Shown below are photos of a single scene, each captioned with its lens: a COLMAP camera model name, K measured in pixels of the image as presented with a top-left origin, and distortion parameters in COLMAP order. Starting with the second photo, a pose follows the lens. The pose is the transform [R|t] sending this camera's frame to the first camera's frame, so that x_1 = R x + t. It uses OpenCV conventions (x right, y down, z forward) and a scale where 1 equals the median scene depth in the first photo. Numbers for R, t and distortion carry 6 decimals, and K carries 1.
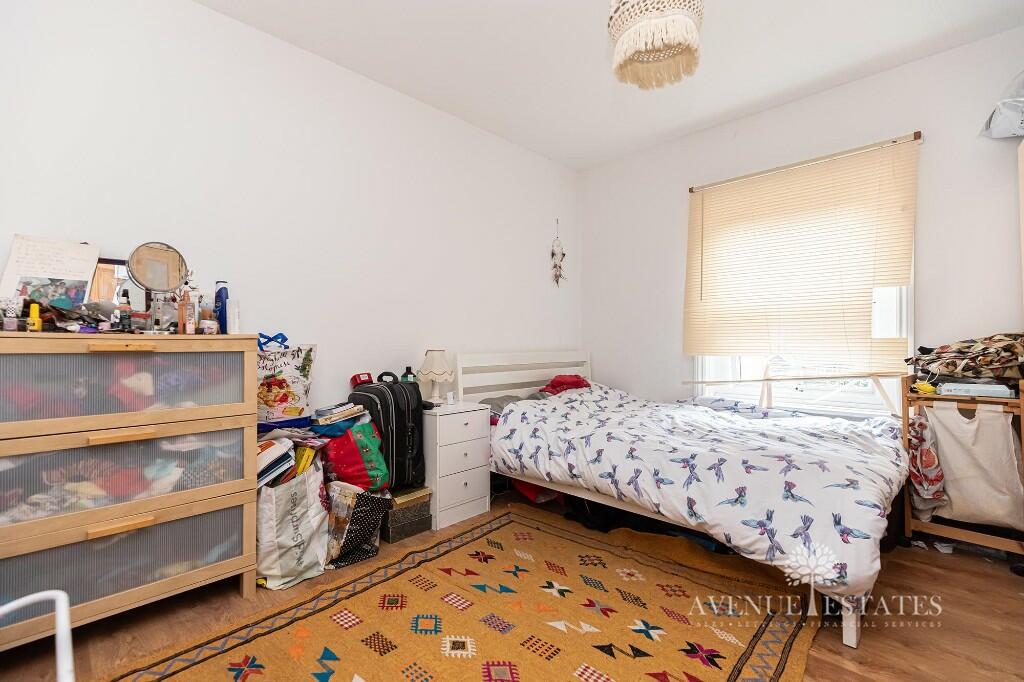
lens RADIAL K [[463.3, 0, 511.5], [0, 463.3, 342.6], [0, 0, 1]] dist [0.005581, -0.000607]
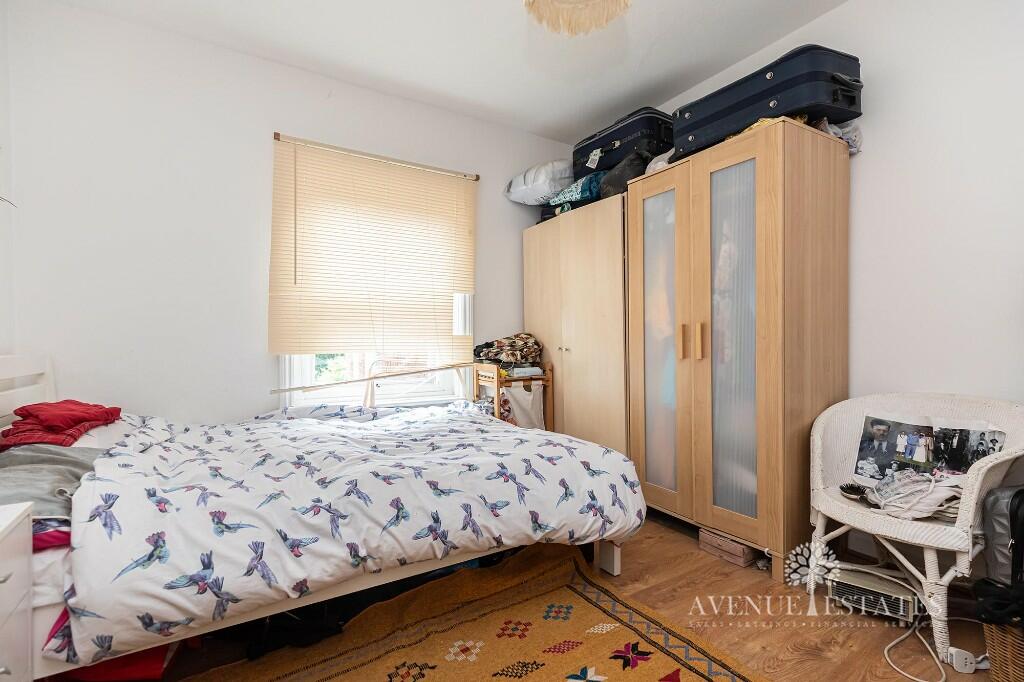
lens RADIAL K [[463.3, 0, 512.7], [0, 463.3, 343.5], [0, 0, 1]] dist [0.005581, -0.000607]
pose [[0.236408, -0.003922, 0.971646, -0.375266], [-0.001146, 0.999990, 0.004315, 0.007946], [-0.971653, -0.002133, 0.236402, 0.641111]]
